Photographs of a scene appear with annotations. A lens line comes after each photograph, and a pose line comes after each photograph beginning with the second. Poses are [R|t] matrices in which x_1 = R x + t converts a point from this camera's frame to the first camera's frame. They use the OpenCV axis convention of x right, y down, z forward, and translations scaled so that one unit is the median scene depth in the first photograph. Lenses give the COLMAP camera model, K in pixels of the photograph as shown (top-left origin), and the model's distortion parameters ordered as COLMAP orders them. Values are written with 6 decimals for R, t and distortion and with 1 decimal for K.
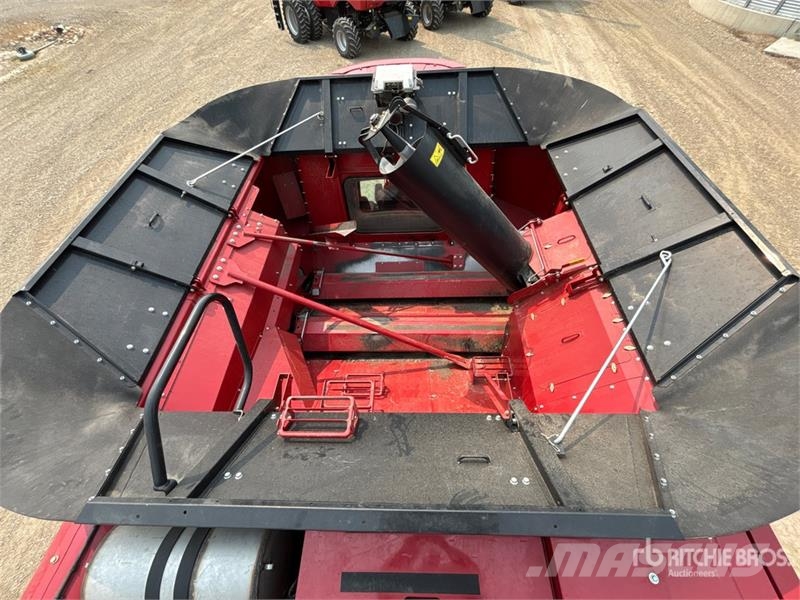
lens RADIAL K [[324.2, 0, 399.0], [0, 324.2, 298.7], [0, 0, 1]] dist [-0.000593, 0.000704]
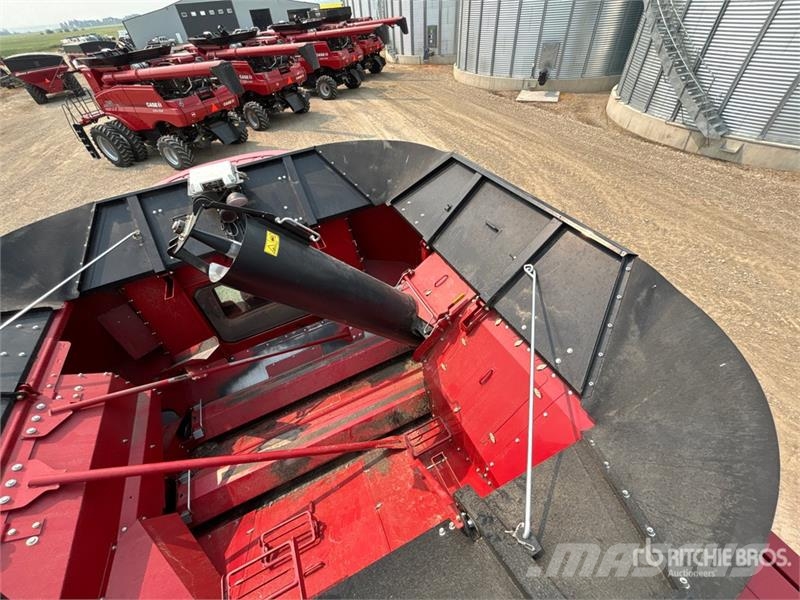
lens RADIAL K [[324.2, 0, 399.0], [0, 324.2, 298.7], [0, 0, 1]] dist [-0.000593, 0.000704]
pose [[0.897697, -0.329283, 0.292768, 0.072886], [0.379312, 0.915627, -0.133232, -0.039731], [-0.224195, 0.230653, 0.946856, 0.084603]]
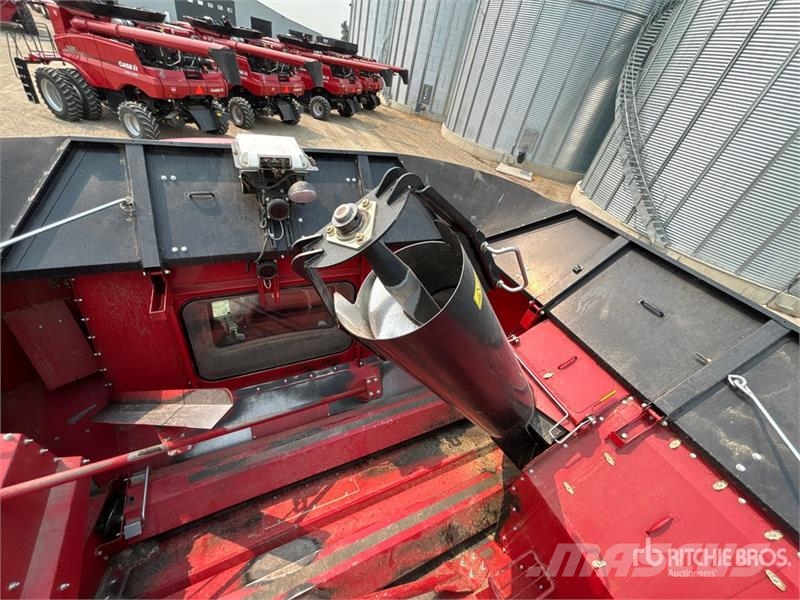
lens RADIAL K [[324.2, 0, 399.0], [0, 324.2, 298.7], [0, 0, 1]] dist [-0.000593, 0.000704]
pose [[0.872591, -0.117710, 0.474056, -0.123736], [0.225469, 0.958011, -0.177141, -0.221554], [-0.433300, 0.261456, 0.862492, 0.390531]]
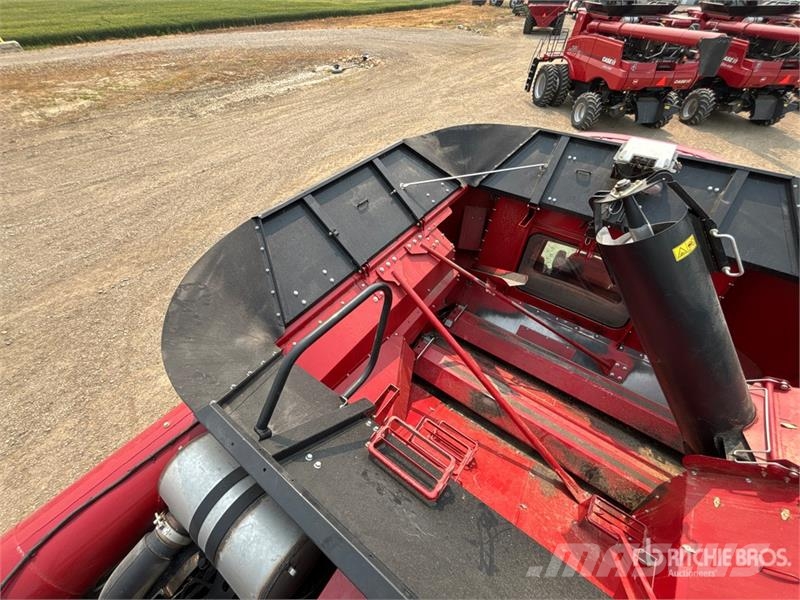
lens RADIAL K [[324.2, 0, 399.0], [0, 324.2, 298.7], [0, 0, 1]] dist [-0.000593, 0.000704]
pose [[0.819208, 0.437174, -0.371184, -0.064183], [-0.479105, 0.877430, -0.023967, 0.012015], [0.315210, 0.197470, 0.928250, 0.039942]]
